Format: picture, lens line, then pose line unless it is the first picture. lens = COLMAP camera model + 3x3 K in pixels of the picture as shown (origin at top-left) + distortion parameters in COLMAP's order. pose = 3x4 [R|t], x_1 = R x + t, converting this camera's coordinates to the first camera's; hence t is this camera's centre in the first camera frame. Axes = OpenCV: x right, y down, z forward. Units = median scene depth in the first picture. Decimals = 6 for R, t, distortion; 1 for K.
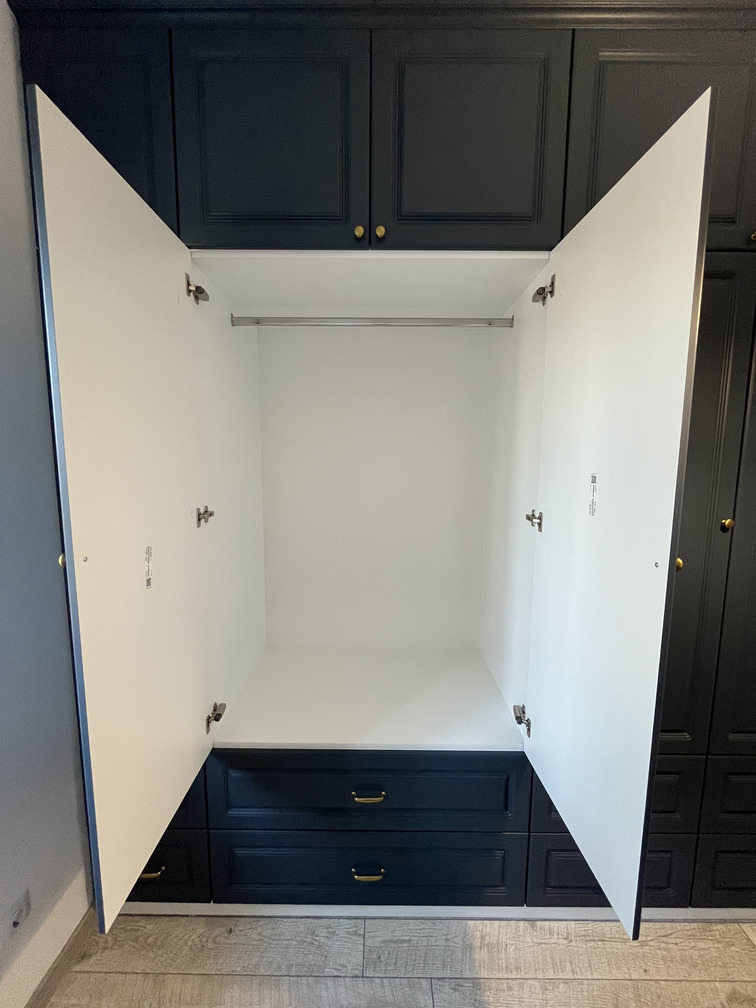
lens RADIAL K [[406.8, 0, 377.8], [0, 406.8, 504.0], [0, 0, 1]] dist [-0.004016, -0.000112]
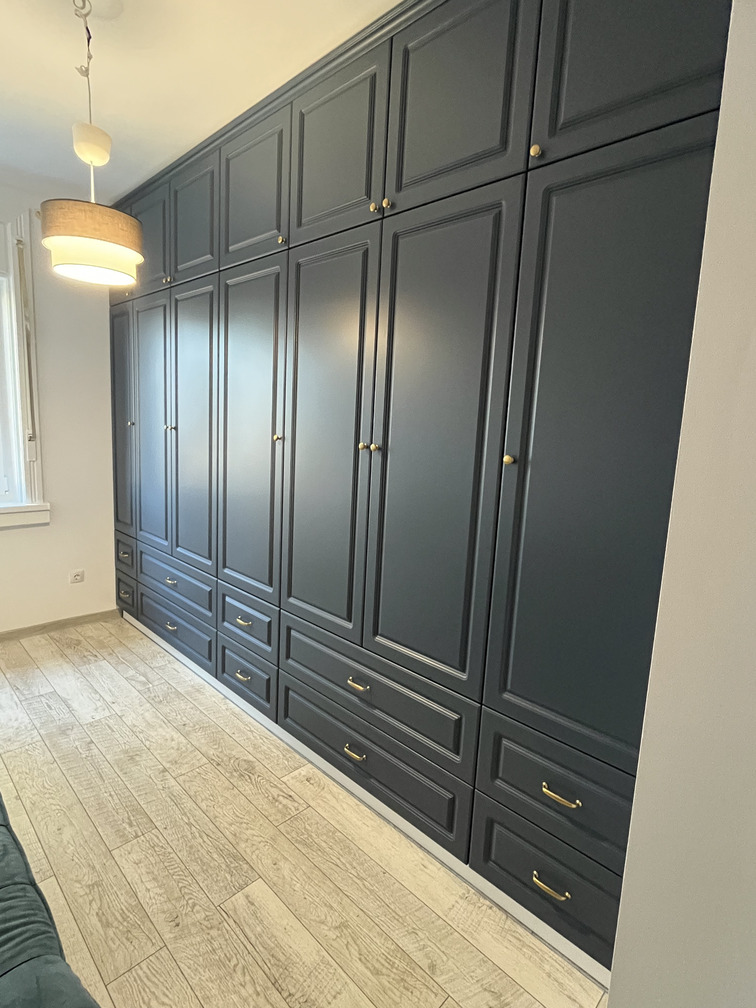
lens RADIAL K [[519.3, 0, 378.8], [0, 519.3, 503.2], [0, 0, 1]] dist [-0.004779, 0.000392]
pose [[0.720193, 0.136192, -0.680275, 2.274954], [-0.121016, 0.990171, 0.070116, 0.090800], [0.683138, 0.031827, 0.729596, -0.083138]]
